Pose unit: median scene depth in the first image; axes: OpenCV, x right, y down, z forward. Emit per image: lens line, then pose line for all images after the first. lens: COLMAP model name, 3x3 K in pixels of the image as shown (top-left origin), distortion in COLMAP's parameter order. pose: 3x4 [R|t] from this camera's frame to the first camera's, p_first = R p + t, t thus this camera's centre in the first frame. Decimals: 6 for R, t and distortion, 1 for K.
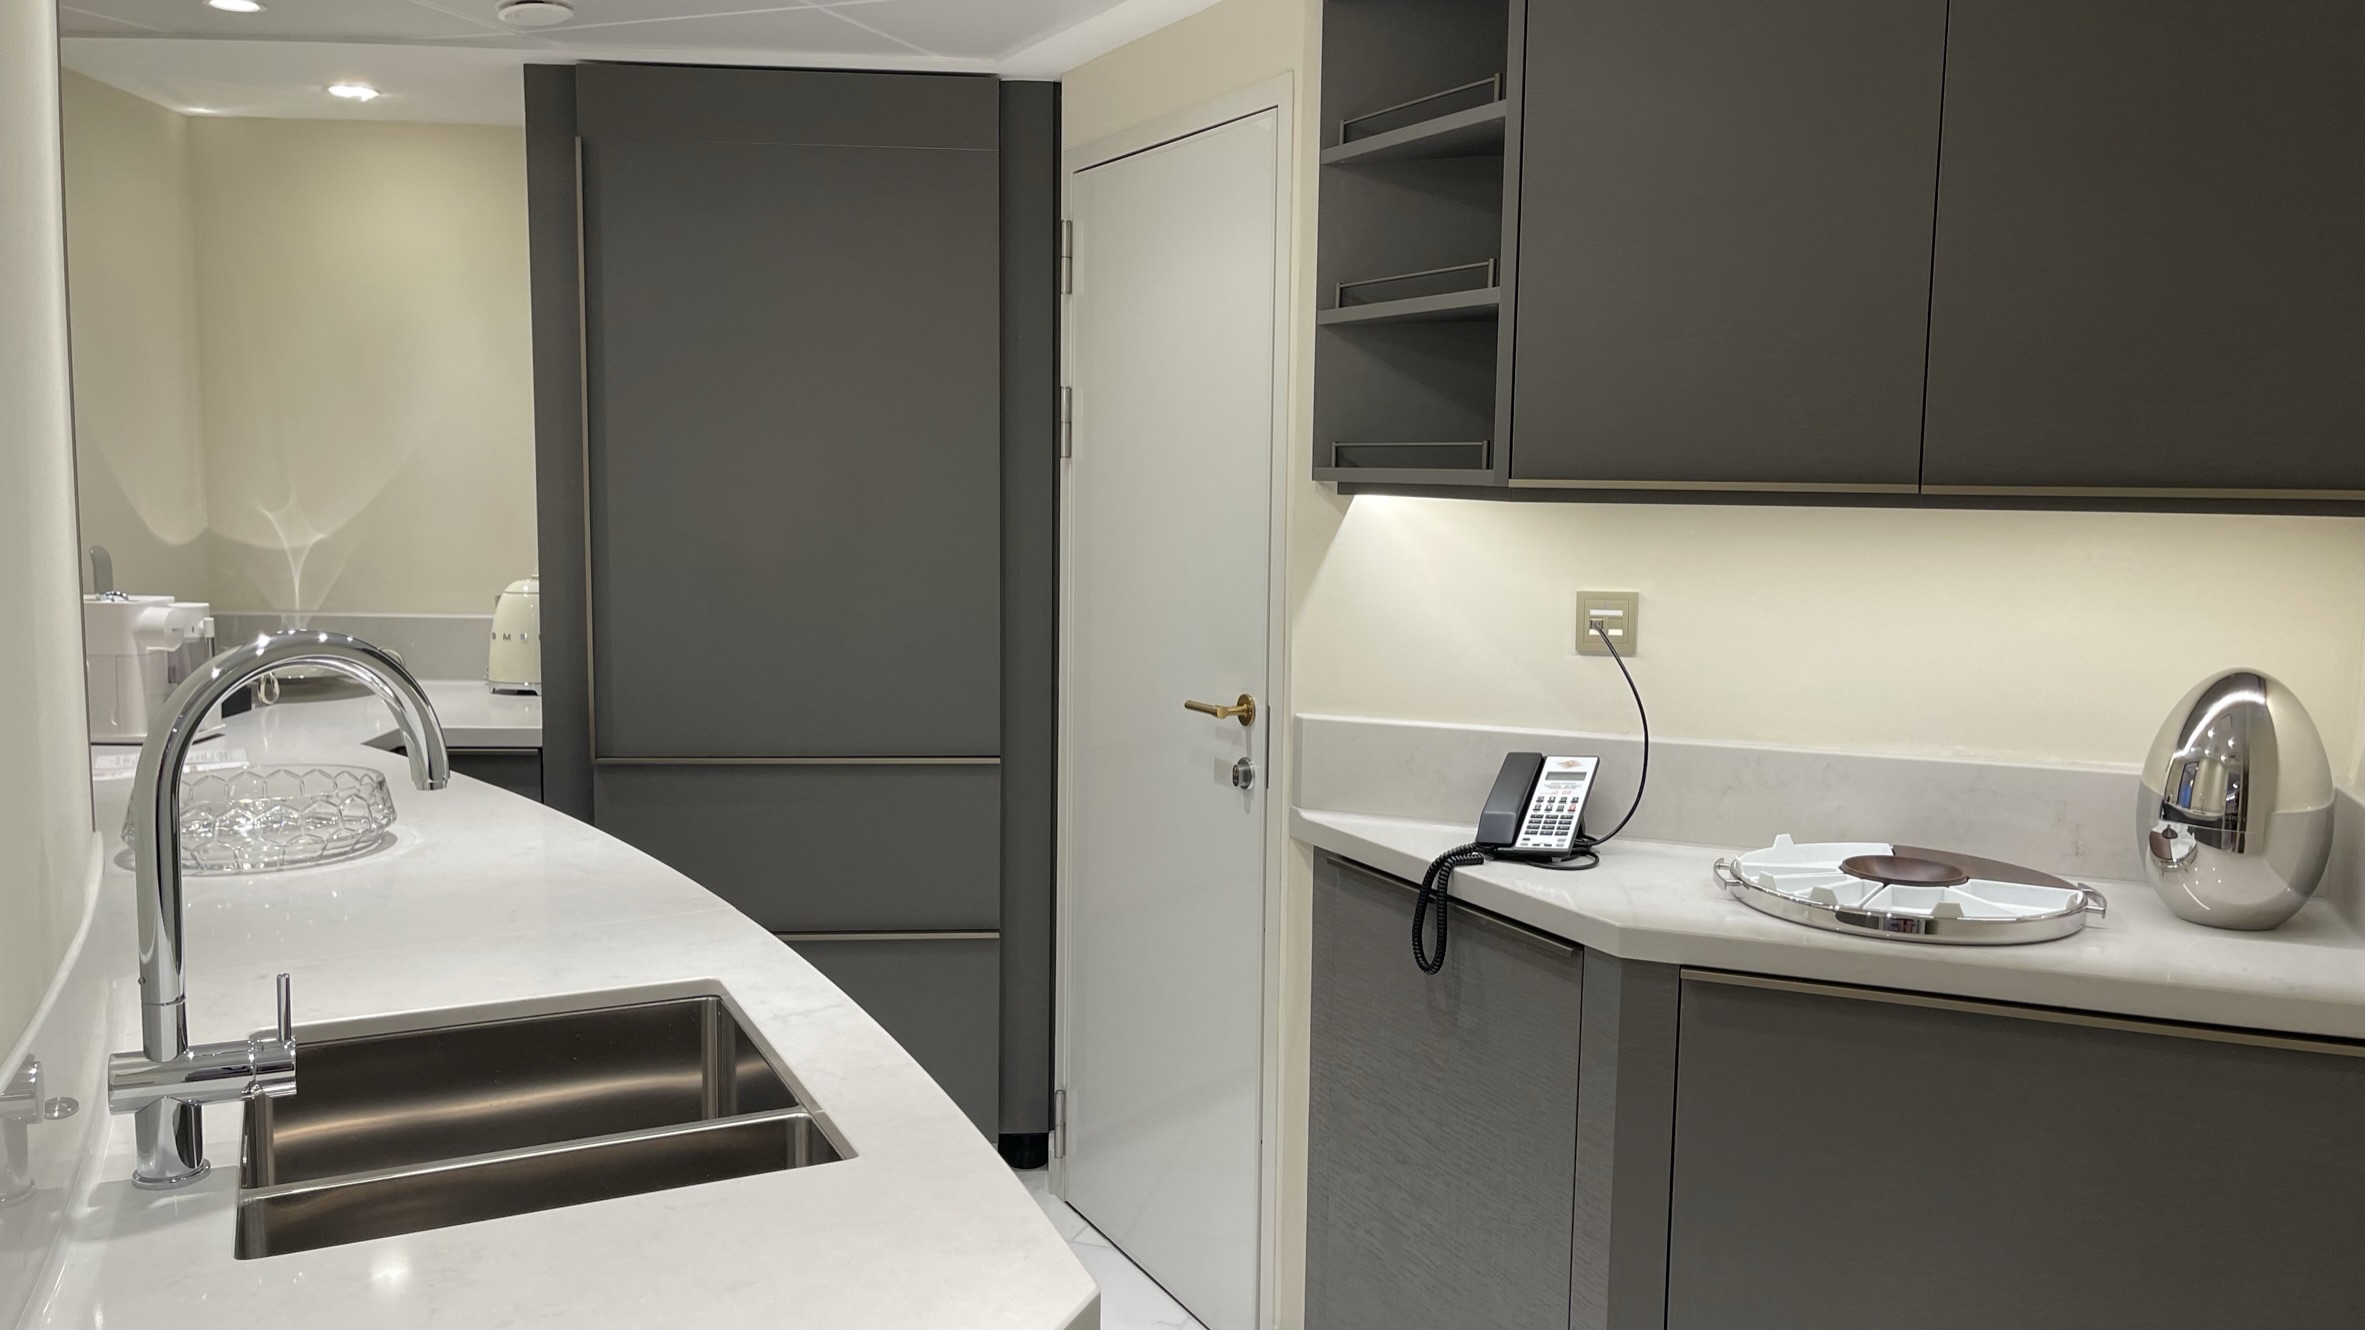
lens RADIAL K [[1786.7, 0, 1201.9], [0, 1786.7, 647.0], [0, 0, 1]] dist [0.058646, -0.081394]
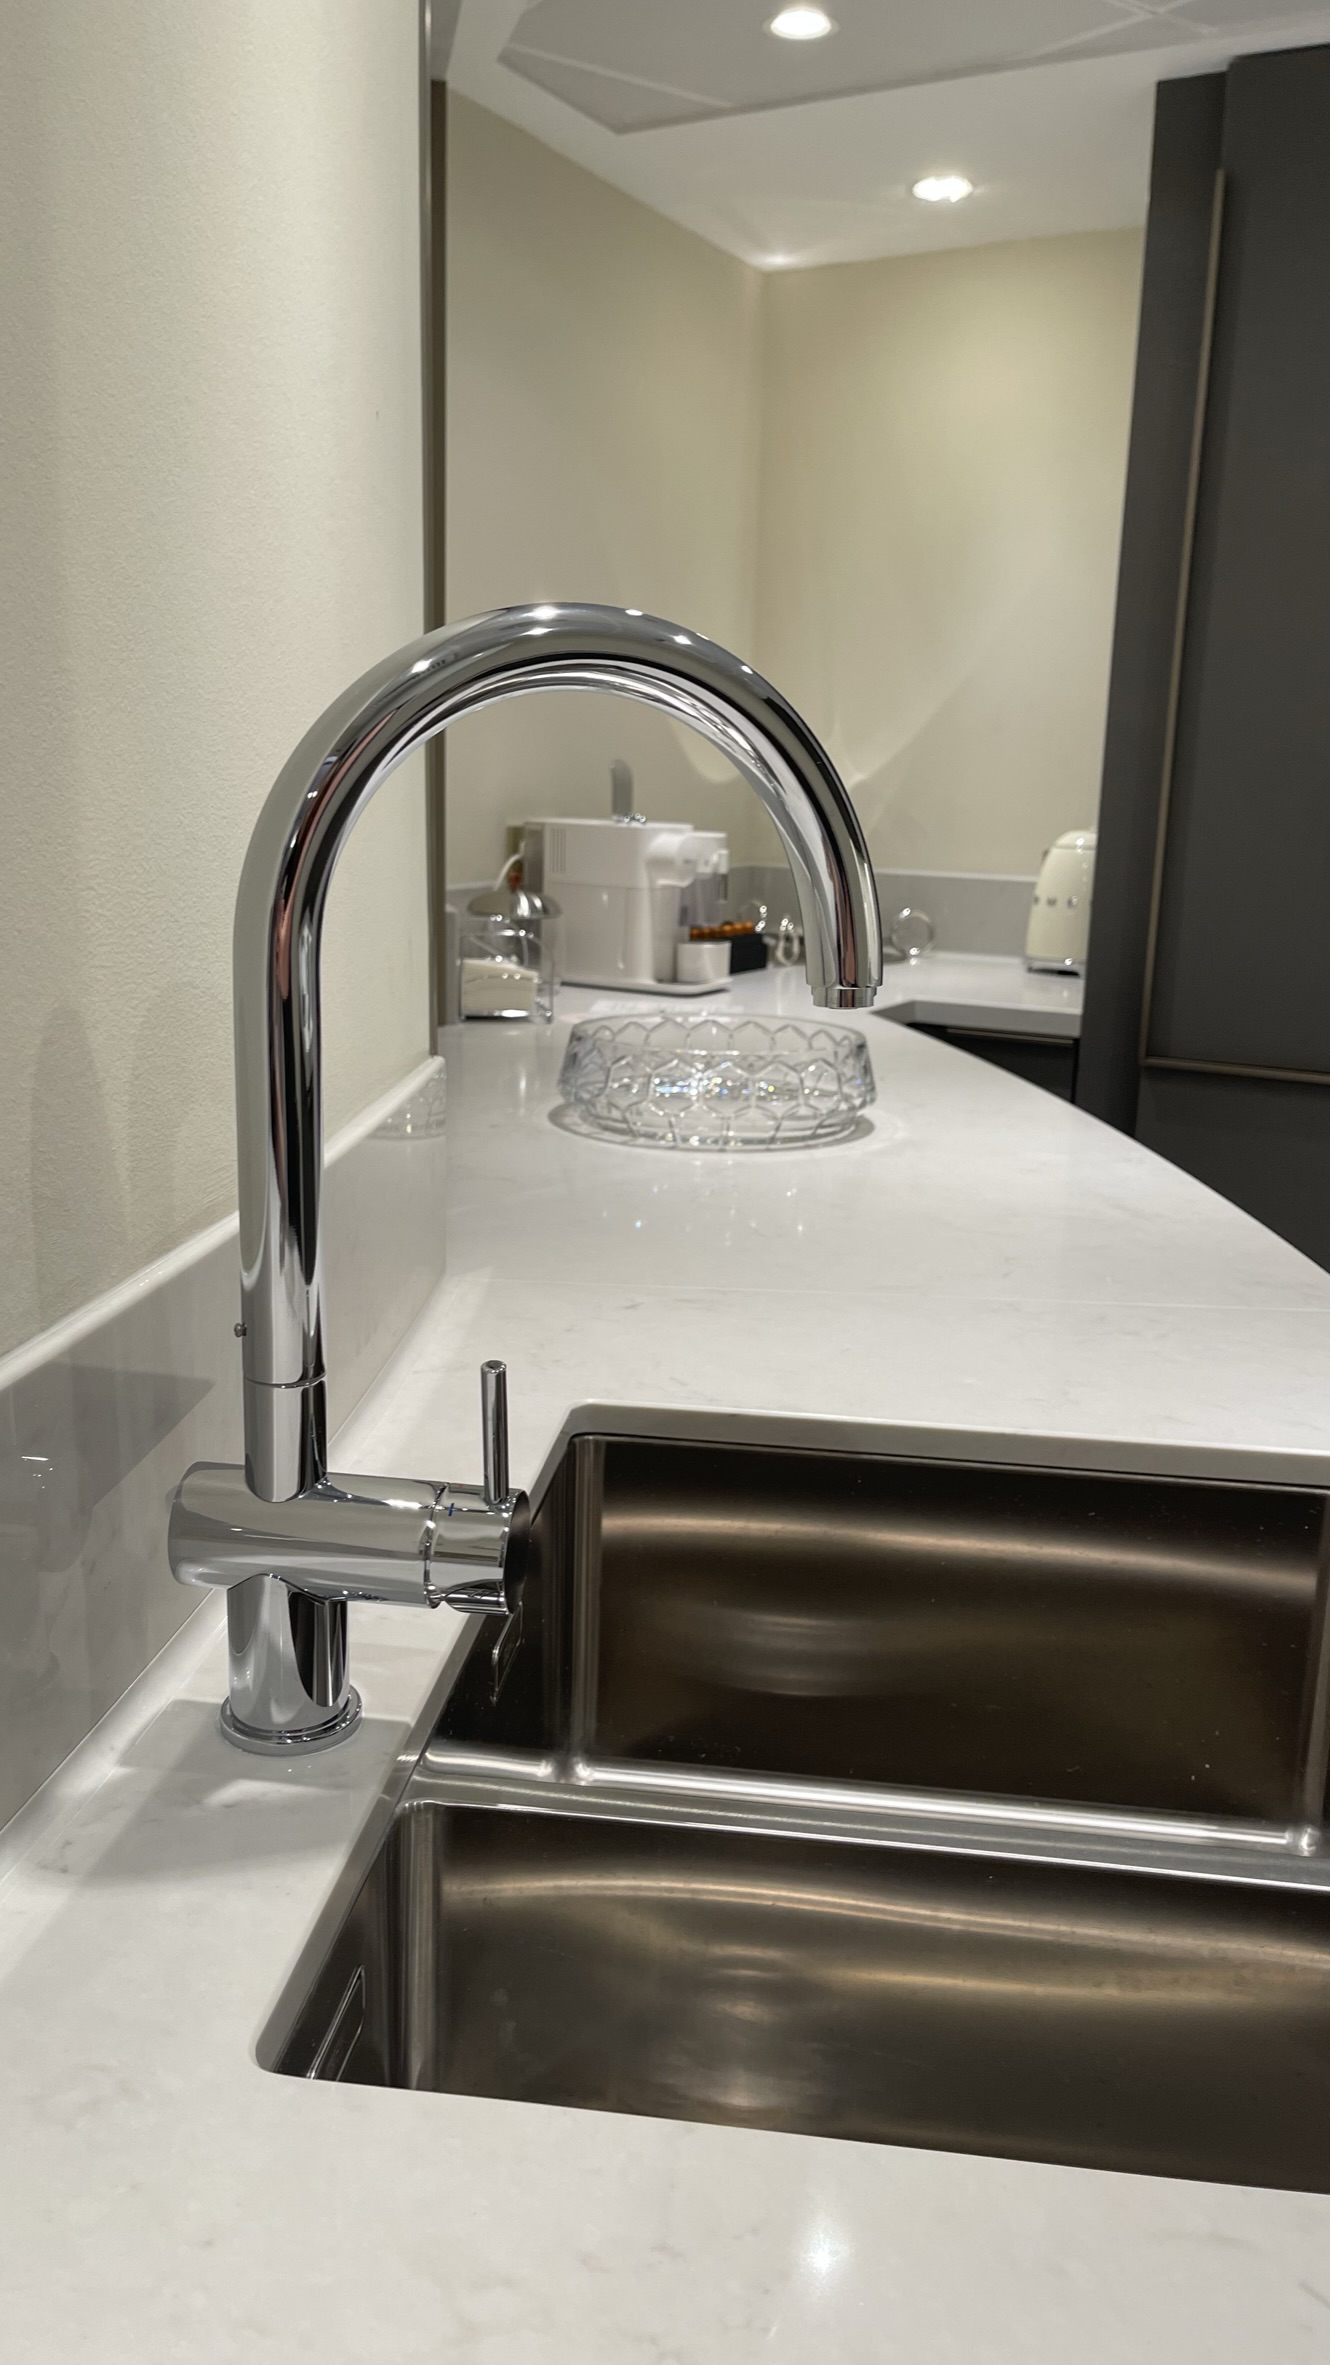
lens RADIAL K [[1786.7, 0, 669.5], [0, 1786.7, 1187.1], [0, 0, 1]] dist [0.058646, -0.081394]
pose [[0.834259, 0.133117, -0.535062, -0.126936], [-0.072033, 0.988415, 0.133594, 0.039454], [0.546647, -0.072910, 0.834183, 0.350592]]
